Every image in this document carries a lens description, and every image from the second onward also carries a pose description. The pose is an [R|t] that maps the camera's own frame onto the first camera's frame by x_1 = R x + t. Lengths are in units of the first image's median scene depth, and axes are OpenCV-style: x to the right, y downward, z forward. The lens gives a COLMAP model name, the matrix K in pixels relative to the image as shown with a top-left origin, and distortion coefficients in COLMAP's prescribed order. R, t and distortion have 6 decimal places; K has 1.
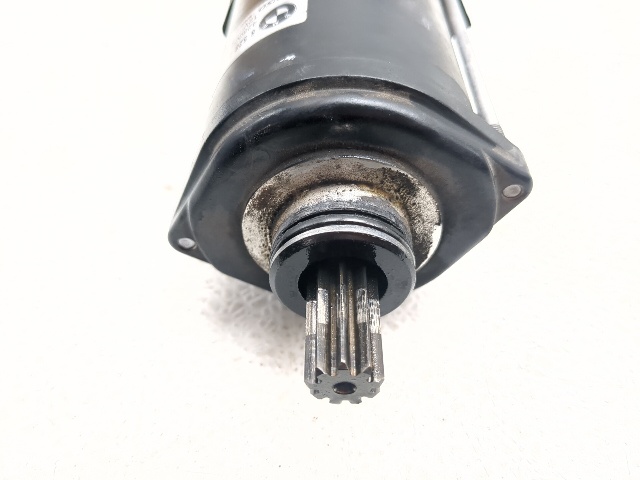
lens RADIAL K [[588.2, 0, 320.0], [0, 588.2, 240.0], [0, 0, 1]] dist [0.011840, 0.000615]
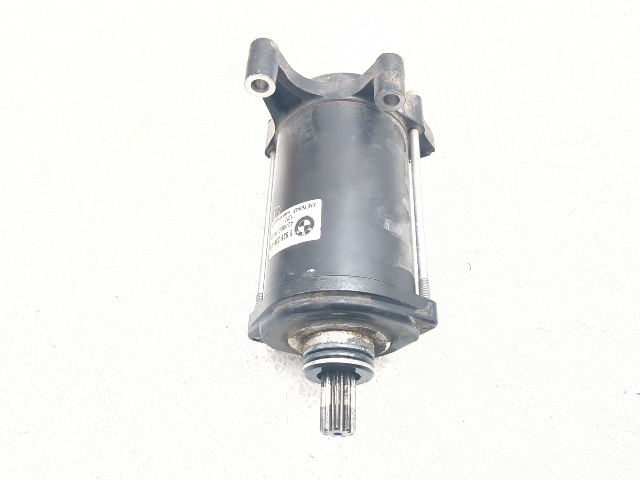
lens RADIAL K [[588.2, 0, 320.0], [0, 588.2, 240.0], [0, 0, 1]] dist [0.011840, 0.000615]
pose [[0.999590, 0.002137, -0.028553, 0.031945], [0.004379, 0.974068, 0.226211, -0.854498], [0.028296, -0.226244, 0.973660, -0.887302]]
